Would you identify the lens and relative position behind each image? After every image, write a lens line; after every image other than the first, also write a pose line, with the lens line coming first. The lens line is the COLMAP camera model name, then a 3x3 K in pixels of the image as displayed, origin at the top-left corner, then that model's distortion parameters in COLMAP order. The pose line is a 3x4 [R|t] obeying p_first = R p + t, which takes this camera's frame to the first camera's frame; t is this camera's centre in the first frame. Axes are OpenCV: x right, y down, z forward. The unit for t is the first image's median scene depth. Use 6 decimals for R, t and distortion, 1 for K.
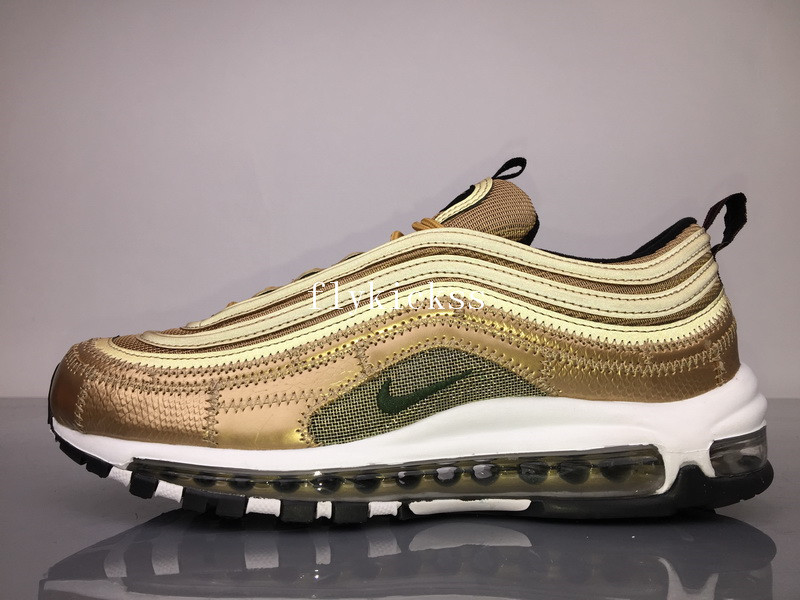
lens RADIAL K [[679.5, 0, 398.8], [0, 679.5, 301.2], [0, 0, 1]] dist [0.100468, -0.008180]
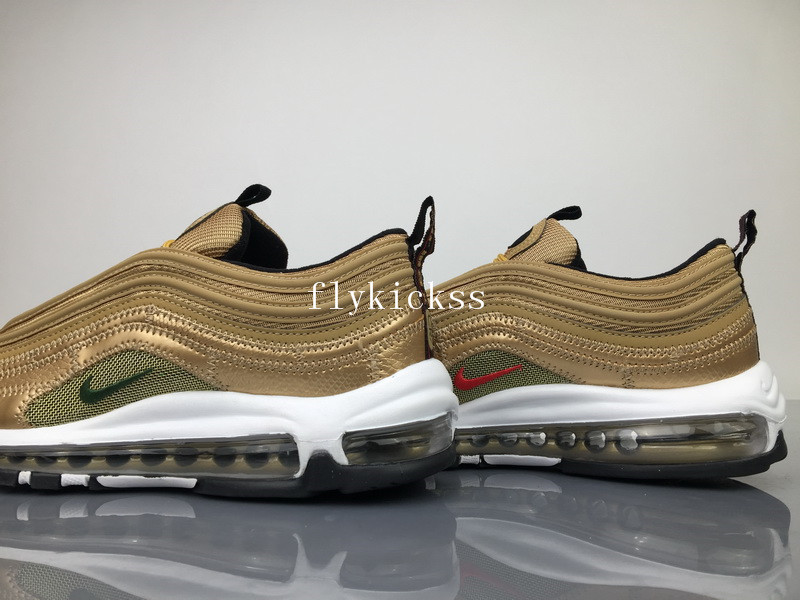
lens RADIAL K [[679.5, 0, 400.0], [0, 679.5, 298.8], [0, 0, 1]] dist [0.100468, -0.008180]
pose [[0.945921, -0.023443, -0.323550, 0.911171], [0.023100, 0.999721, -0.004902, -0.004614], [0.323574, -0.002837, 0.946198, -0.001215]]
